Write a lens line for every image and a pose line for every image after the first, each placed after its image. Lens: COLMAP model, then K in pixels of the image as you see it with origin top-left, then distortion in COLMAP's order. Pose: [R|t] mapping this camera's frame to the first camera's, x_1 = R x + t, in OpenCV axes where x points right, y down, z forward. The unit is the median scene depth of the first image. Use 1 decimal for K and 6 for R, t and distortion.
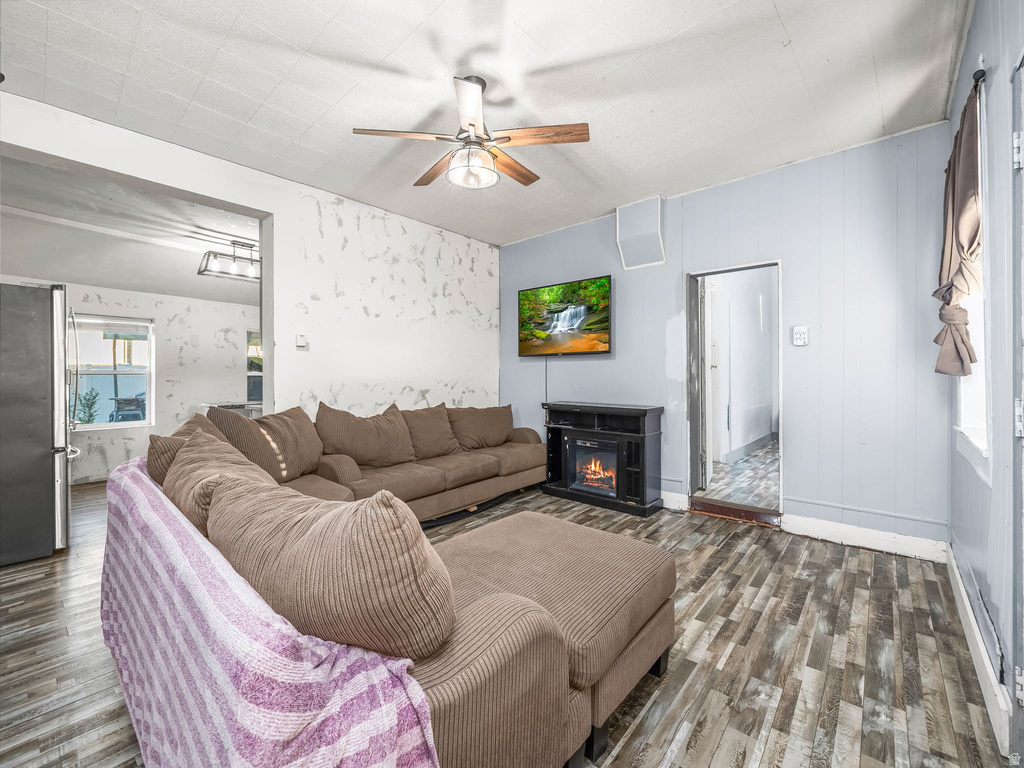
lens RADIAL K [[426.6, 0, 507.2], [0, 426.6, 374.8], [0, 0, 1]] dist [-0.002600, -0.000471]
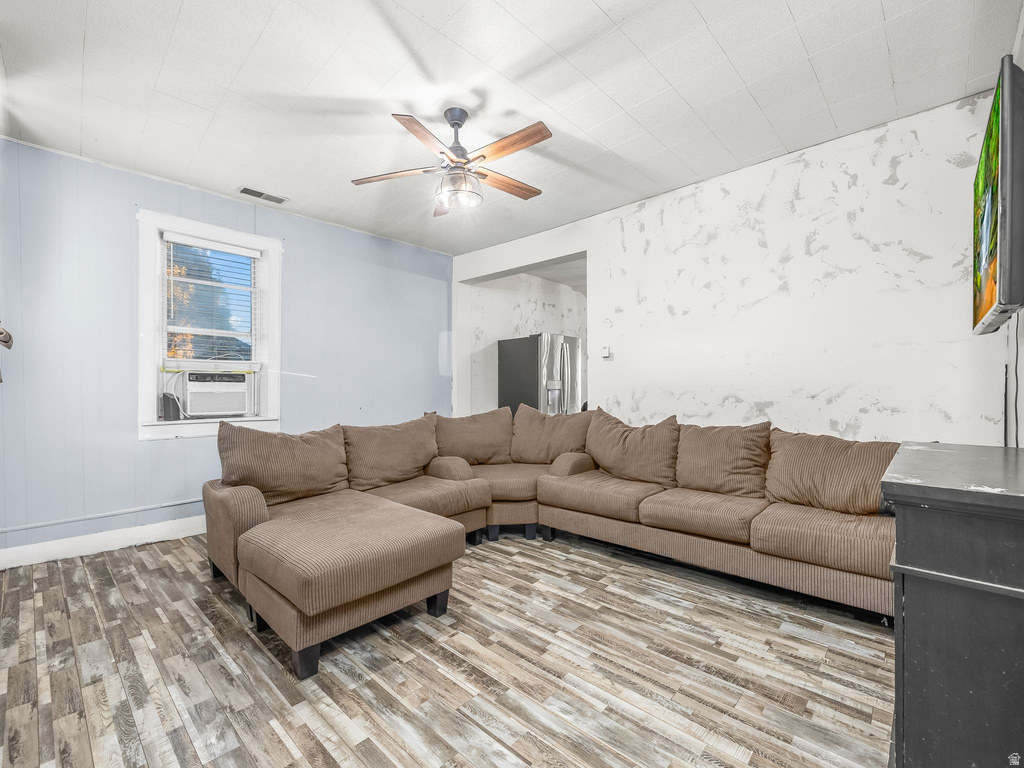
lens RADIAL K [[448.8, 0, 506.8], [0, 448.8, 389.3], [0, 0, 1]] dist [0.000086, -0.000367]
pose [[-0.033852, 0.009074, -0.999386, 0.662775], [0.007432, 0.999933, 0.008828, 0.005698], [0.999399, -0.007128, -0.033917, 0.722862]]
